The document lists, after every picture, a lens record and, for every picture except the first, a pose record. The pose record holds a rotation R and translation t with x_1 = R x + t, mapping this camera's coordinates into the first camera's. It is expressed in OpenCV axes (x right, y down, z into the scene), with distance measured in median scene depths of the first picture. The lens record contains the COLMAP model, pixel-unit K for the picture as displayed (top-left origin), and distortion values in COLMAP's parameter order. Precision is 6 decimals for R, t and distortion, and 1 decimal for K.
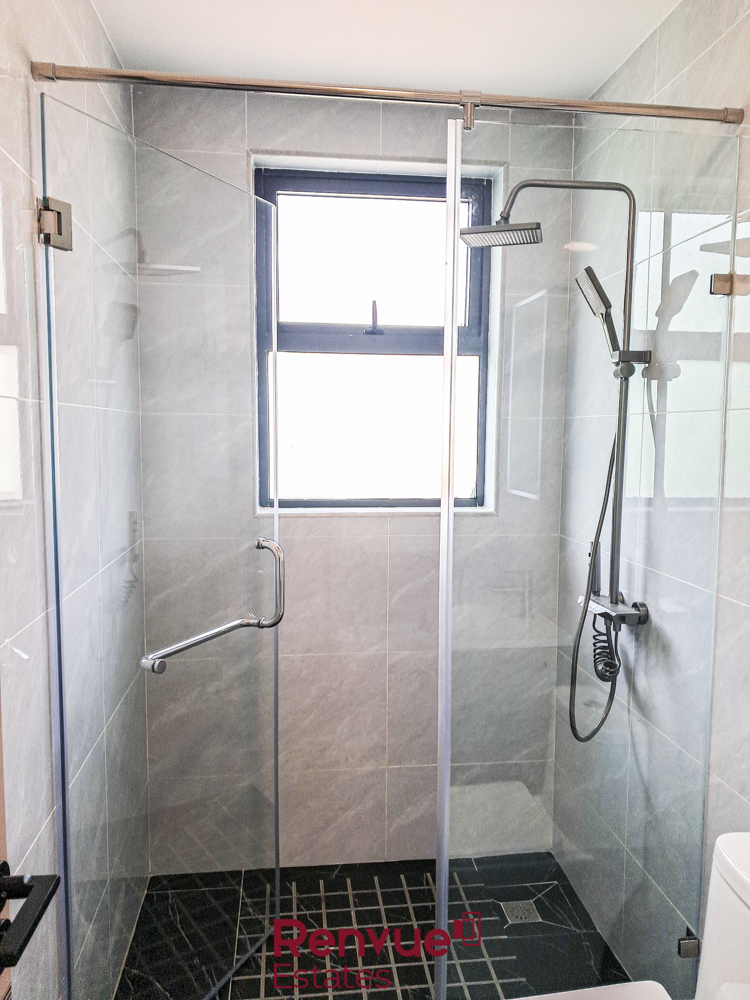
lens RADIAL K [[770.9, 0, 374.1], [0, 770.9, 519.6], [0, 0, 1]] dist [-0.000160, 0.001883]
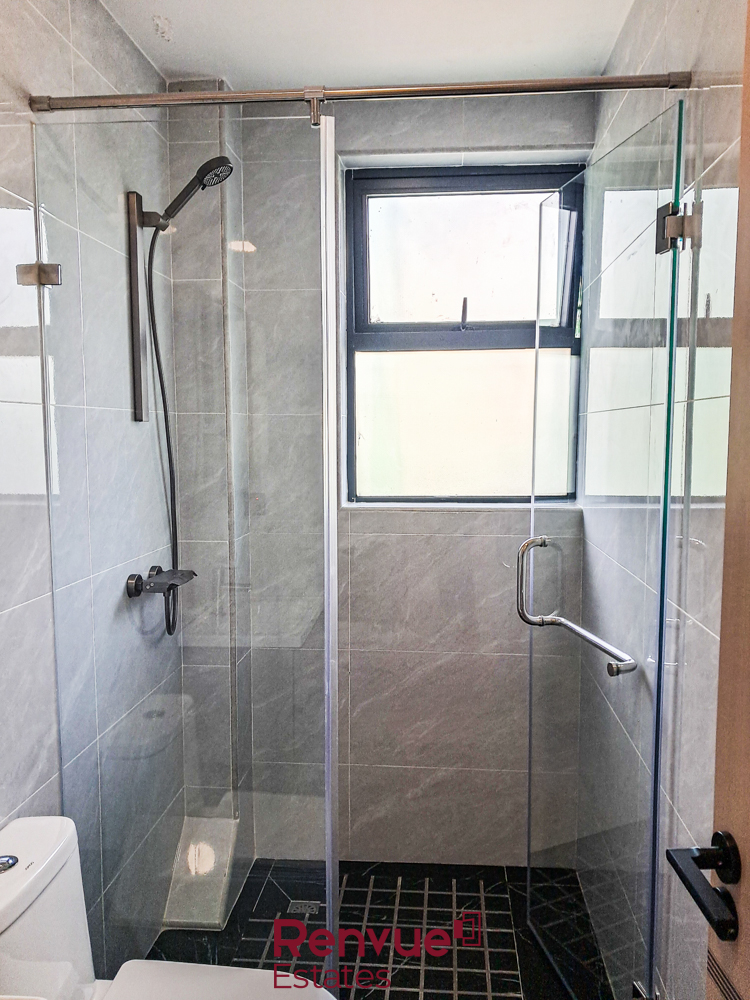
lens RADIAL K [[750.5, 0, 407.1], [0, 750.5, 507.0], [0, 0, 1]] dist [0.238822, -0.399339]
pose [[0.984972, 0.008858, -0.172487, 0.107481], [-0.010476, 0.999909, -0.008477, -0.001013], [0.172396, 0.010156, 0.984975, 0.008942]]
